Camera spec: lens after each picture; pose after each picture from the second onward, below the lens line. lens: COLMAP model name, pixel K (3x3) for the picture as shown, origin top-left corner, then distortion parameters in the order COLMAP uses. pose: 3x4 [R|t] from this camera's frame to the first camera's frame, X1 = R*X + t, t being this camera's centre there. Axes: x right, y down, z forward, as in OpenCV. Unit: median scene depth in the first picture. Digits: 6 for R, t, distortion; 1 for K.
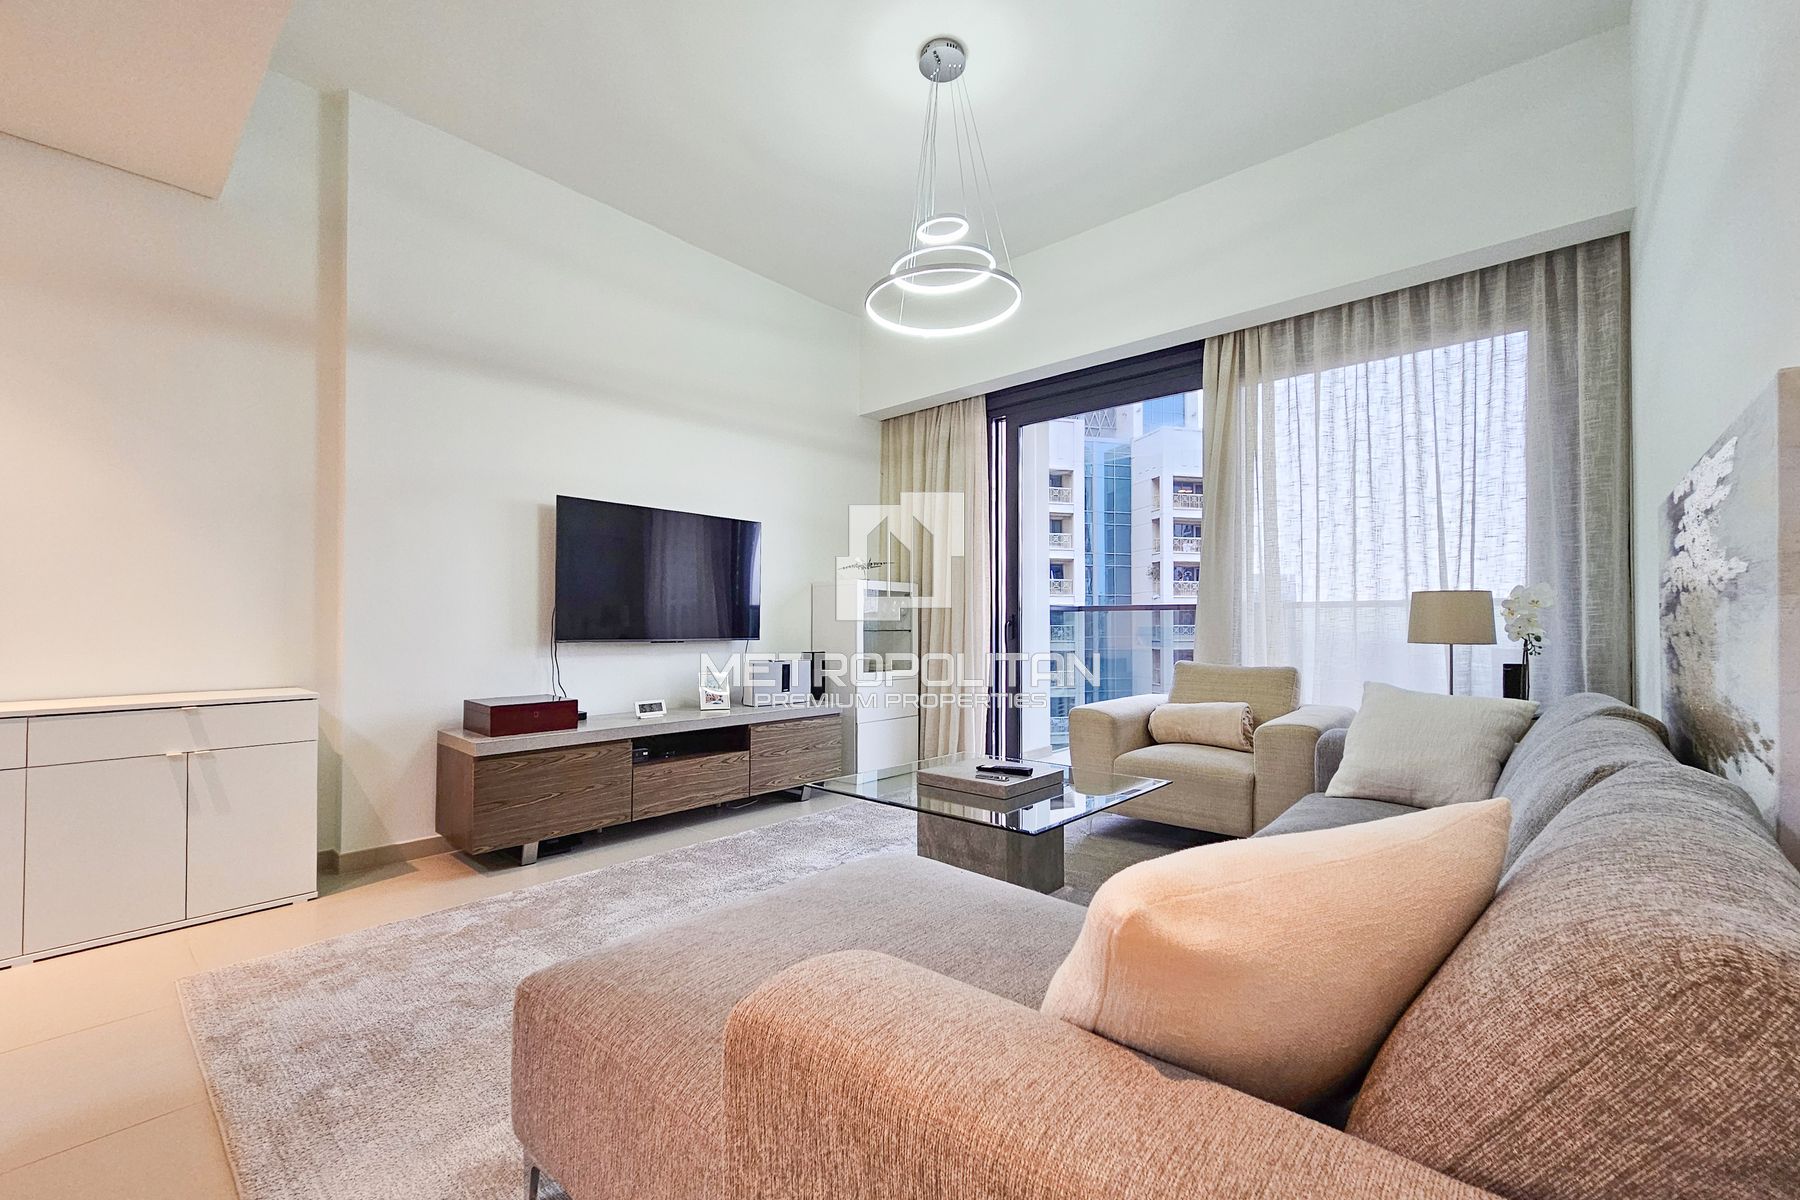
lens RADIAL K [[753.4, 0, 874.7], [0, 753.4, 615.3], [0, 0, 1]] dist [-0.000072, 0.000462]
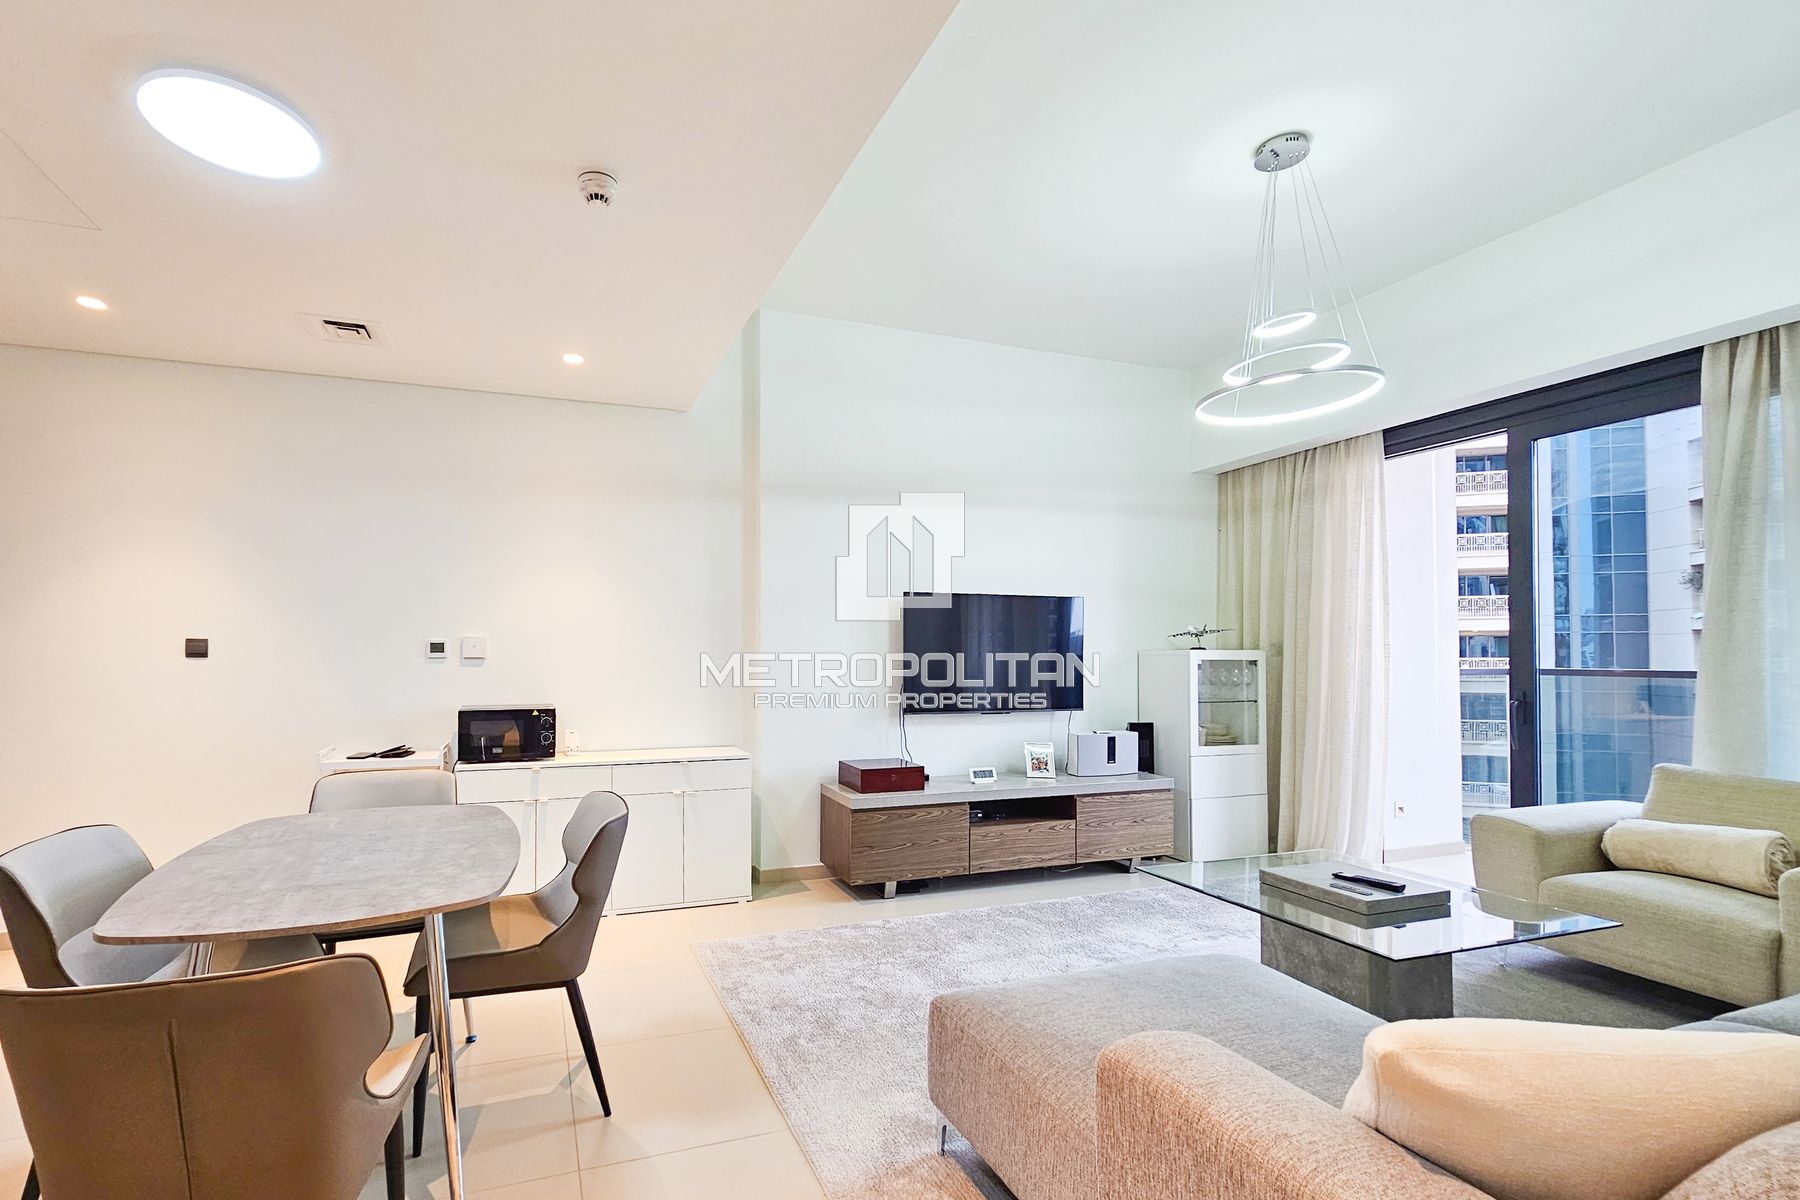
lens RADIAL K [[769.1, 0, 766.0], [0, 769.1, 640.9], [0, 0, 1]] dist [-0.001137, 0.000289]
pose [[0.863207, -0.010140, -0.504749, 0.008183], [0.007897, 0.999947, -0.006582, -0.087957], [0.504789, 0.001696, 0.863241, -0.197663]]
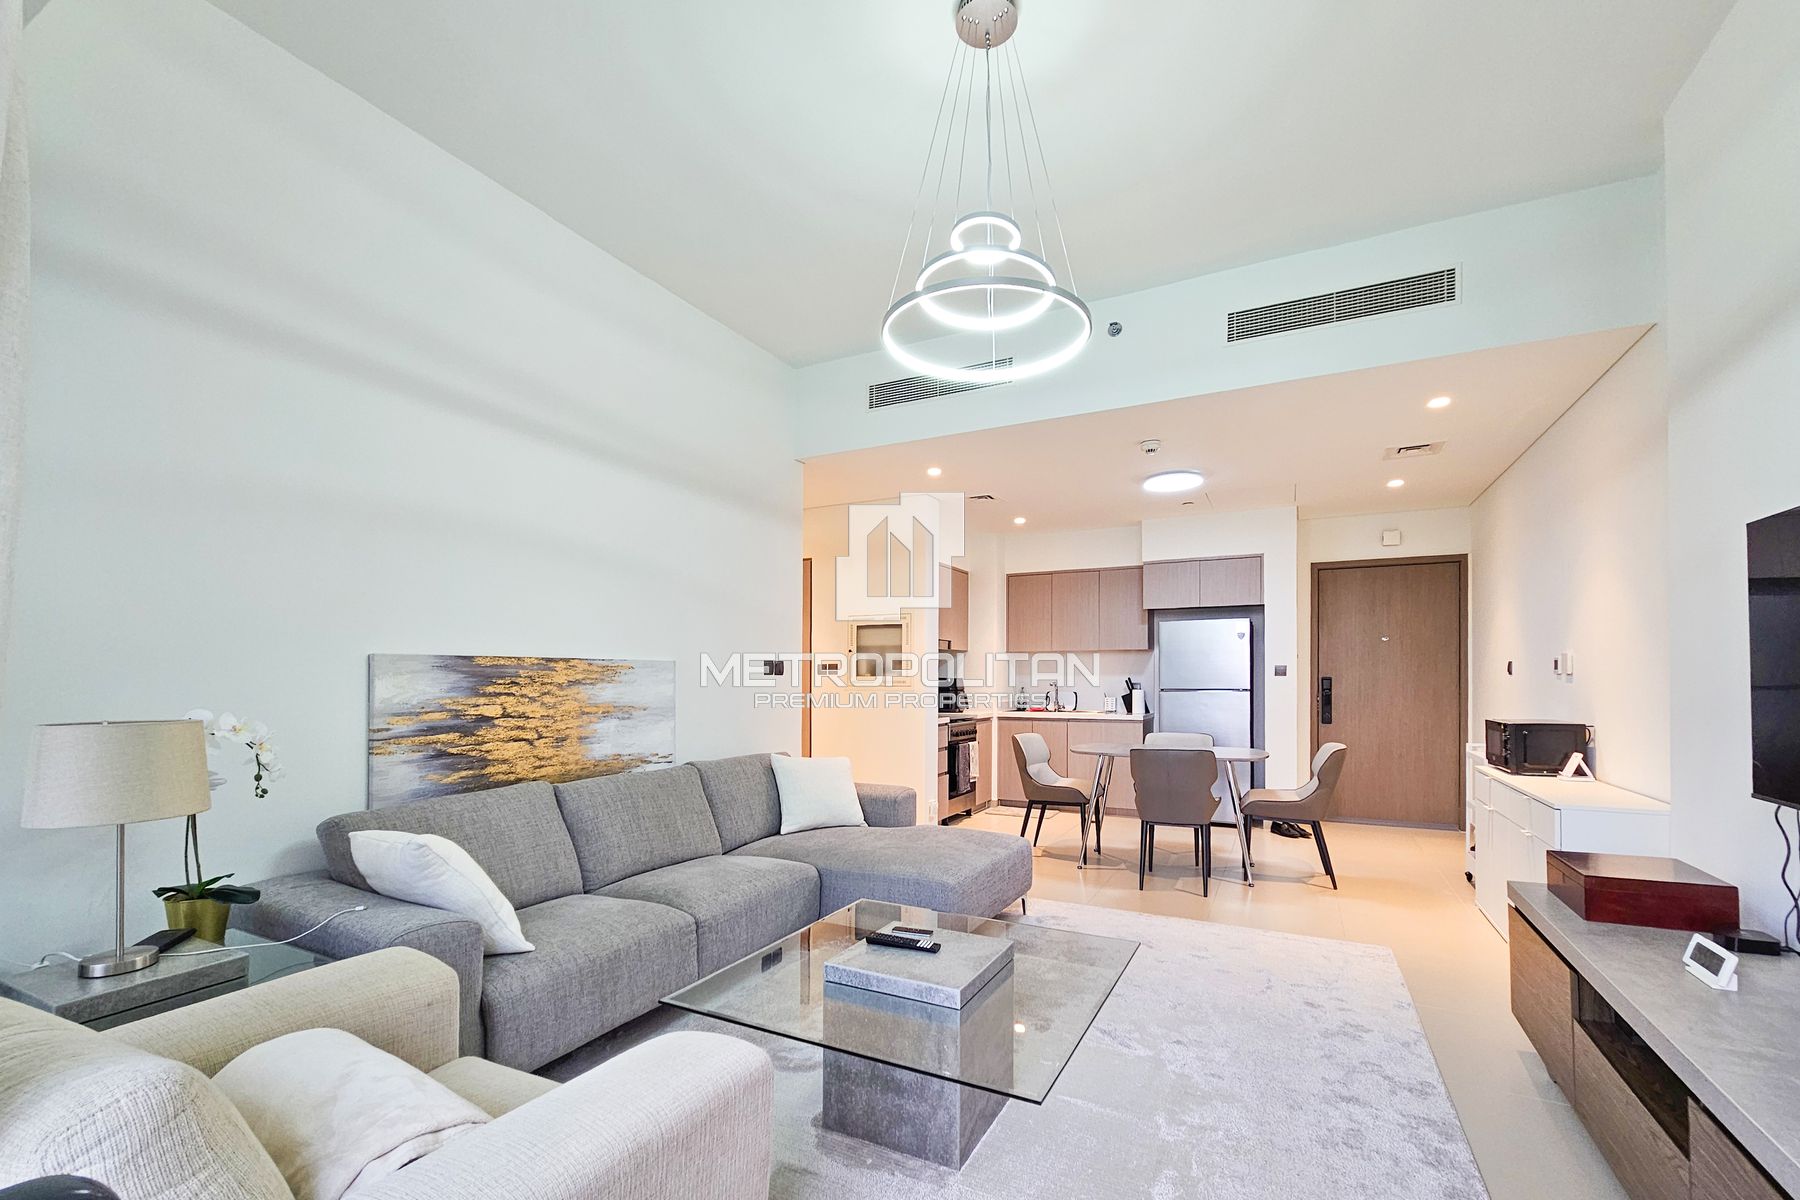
lens RADIAL K [[752.5, 0, 896.7], [0, 752.5, 684.4], [0, 0, 1]] dist [0.000142, -0.000030]
pose [[-0.966536, 0.002263, -0.256522, 0.373653], [0.003782, 0.999978, -0.005427, -0.052785], [0.256504, -0.006216, -0.966523, 1.602089]]
